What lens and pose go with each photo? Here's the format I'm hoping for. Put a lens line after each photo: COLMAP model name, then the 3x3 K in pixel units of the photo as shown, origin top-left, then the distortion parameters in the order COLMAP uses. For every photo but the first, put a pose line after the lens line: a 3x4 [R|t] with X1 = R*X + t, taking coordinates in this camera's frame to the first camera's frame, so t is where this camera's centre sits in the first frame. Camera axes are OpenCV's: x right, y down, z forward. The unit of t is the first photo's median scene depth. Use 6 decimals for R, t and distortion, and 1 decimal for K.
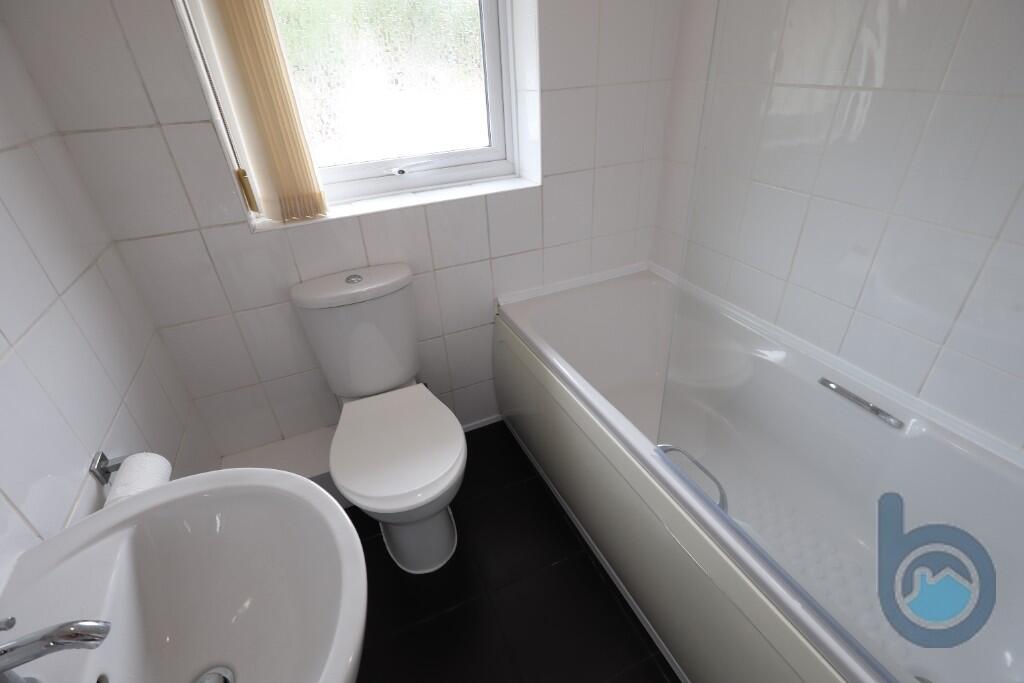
lens RADIAL K [[473.9, 0, 512.2], [0, 473.9, 333.1], [0, 0, 1]] dist [-0.000300, 0.000881]
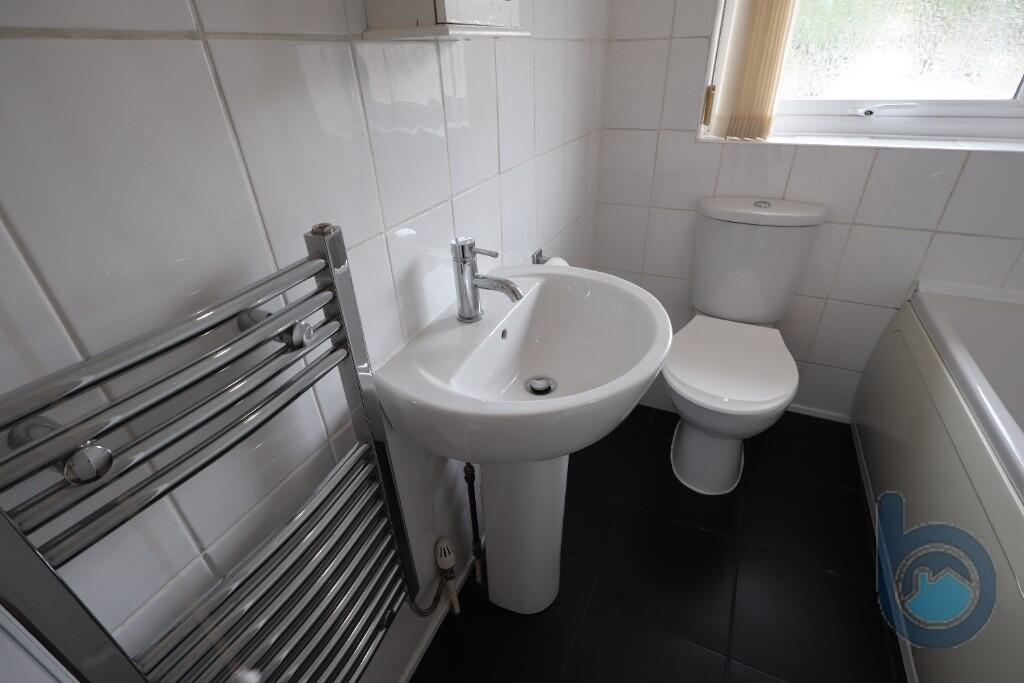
lens RADIAL K [[473.9, 0, 512.2], [0, 473.9, 333.1], [0, 0, 1]] dist [-0.000300, 0.000881]
pose [[0.649498, 0.410889, -0.639783, 0.088161], [-0.392909, 0.901738, 0.180250, 0.165534], [0.650980, 0.134304, 0.747120, -0.090388]]
